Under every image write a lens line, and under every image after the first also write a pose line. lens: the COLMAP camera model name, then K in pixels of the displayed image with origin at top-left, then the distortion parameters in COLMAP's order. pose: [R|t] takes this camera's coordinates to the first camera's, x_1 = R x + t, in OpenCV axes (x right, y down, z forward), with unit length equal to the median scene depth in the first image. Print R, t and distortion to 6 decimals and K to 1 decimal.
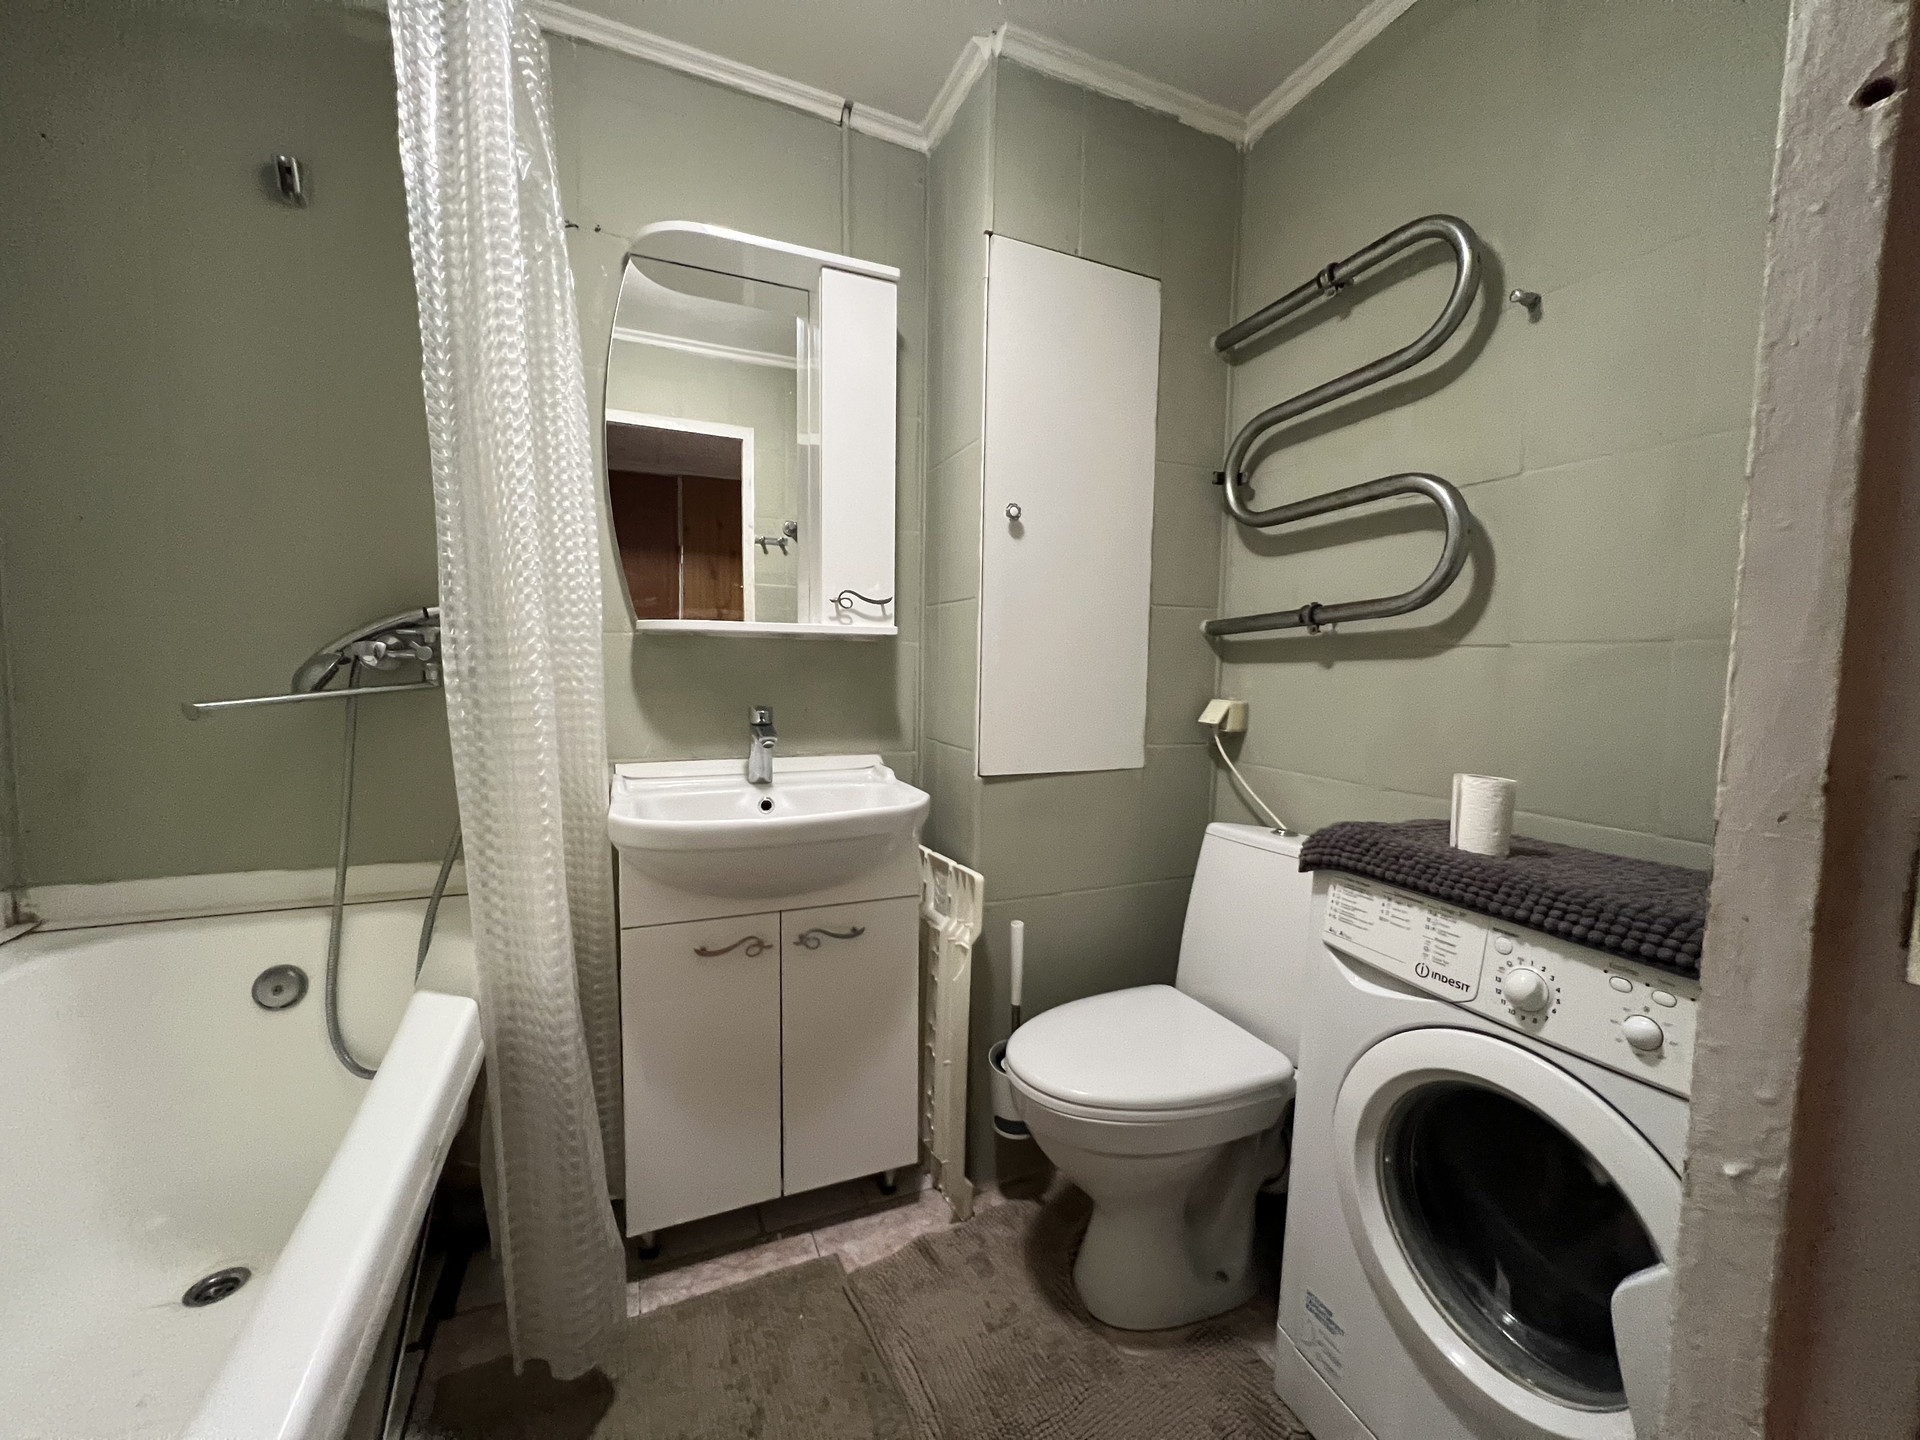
lens RADIAL K [[766.5, 0, 955.9], [0, 766.5, 716.4], [0, 0, 1]] dist [-0.000624, 0.000039]
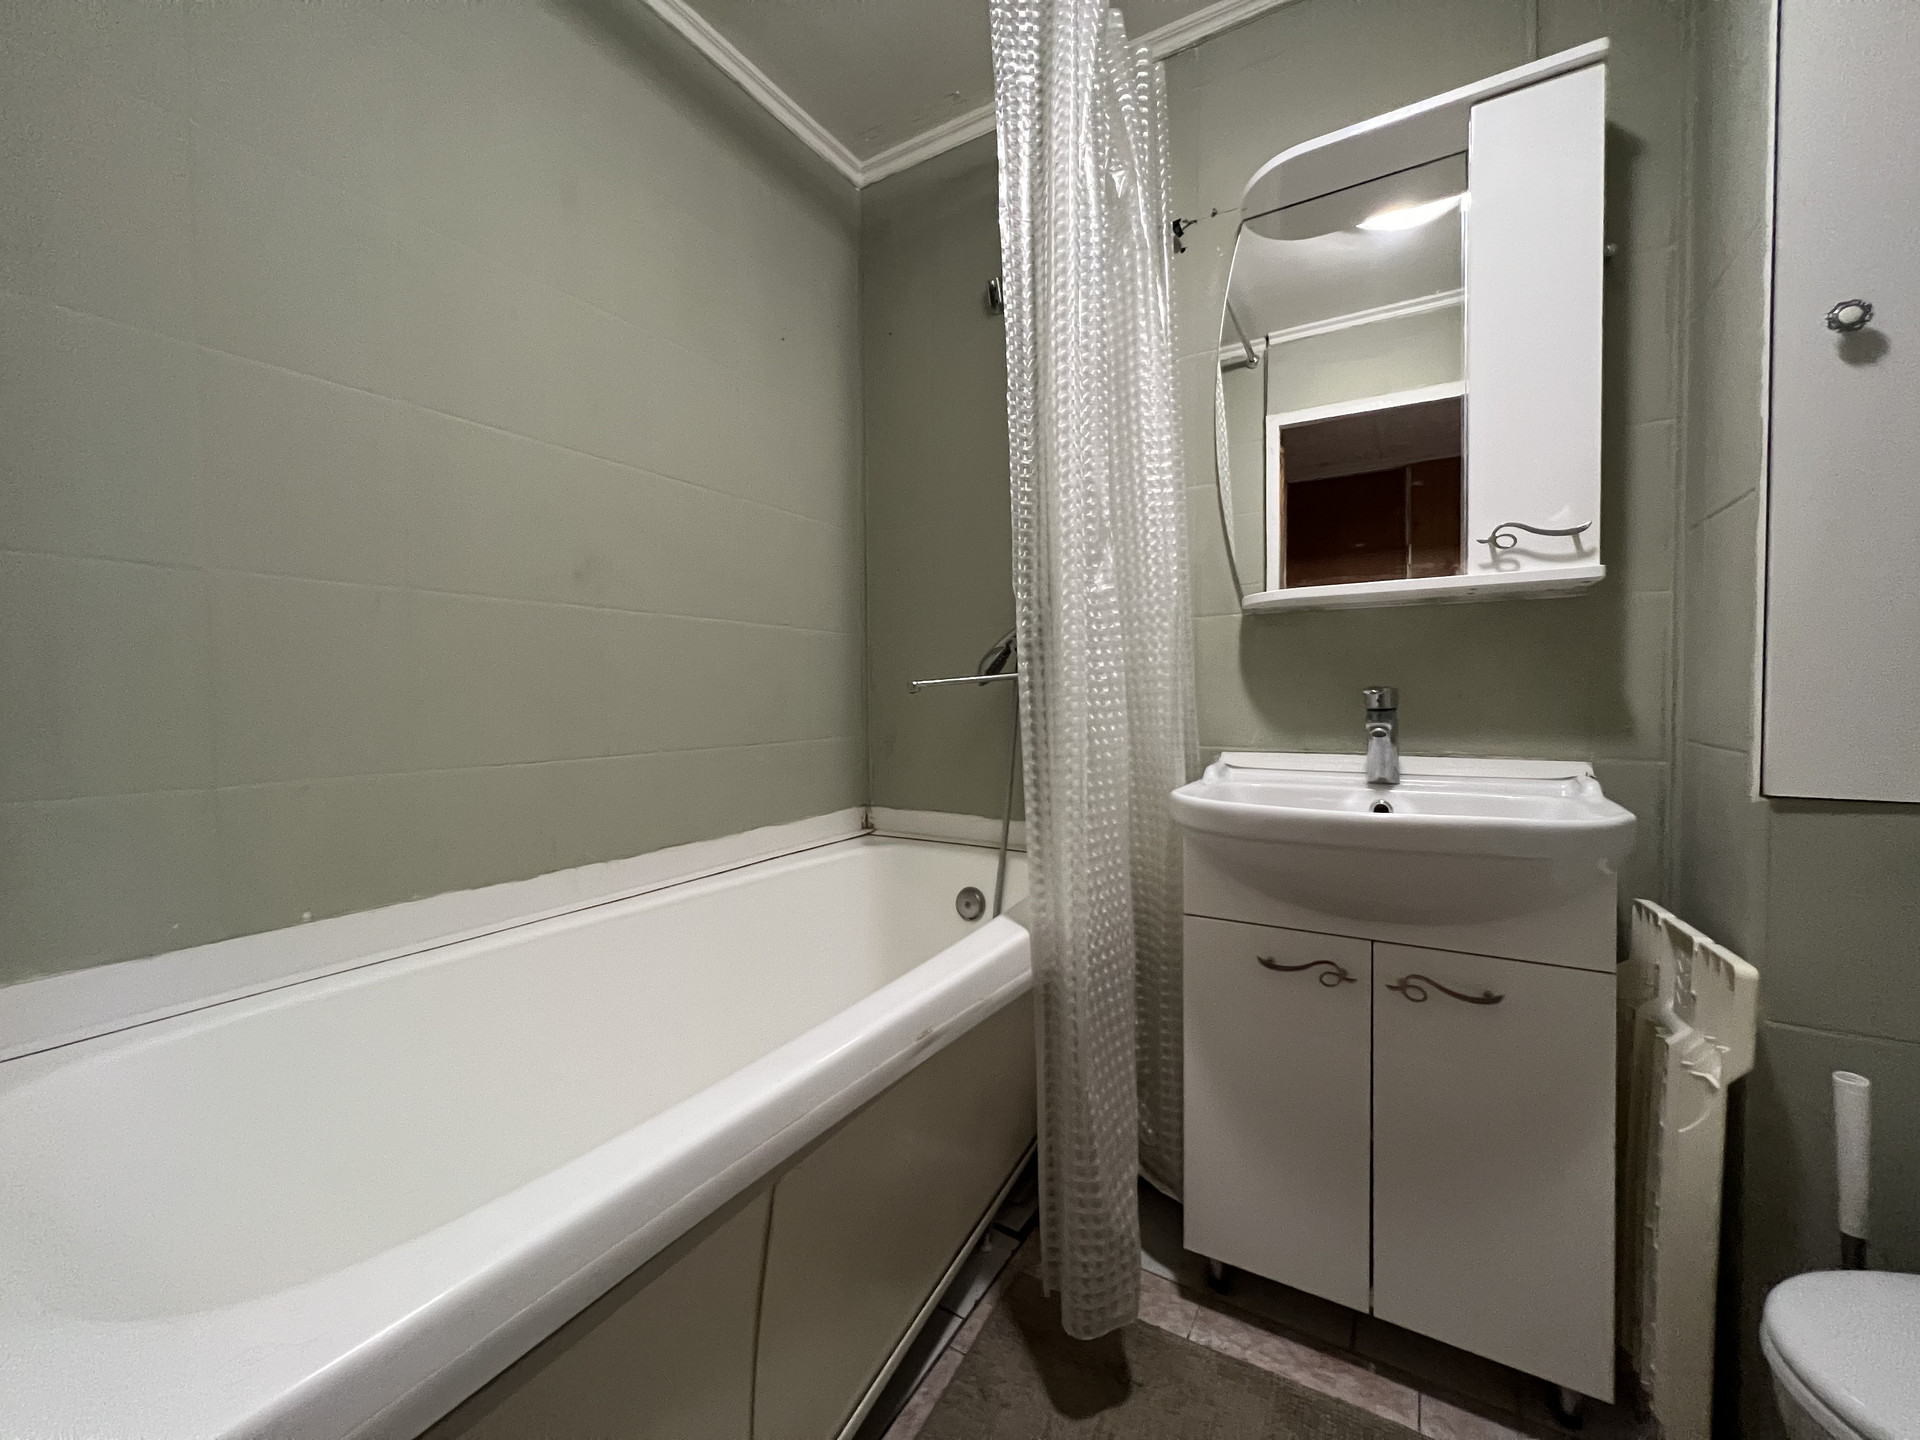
lens RADIAL K [[766.5, 0, 955.9], [0, 766.5, 716.4], [0, 0, 1]] dist [-0.000624, 0.000039]
pose [[0.577107, 0.001332, -0.816667, 0.156373], [-0.039613, 0.998867, -0.026364, 0.059495], [0.815707, 0.047565, 0.576506, 0.179930]]
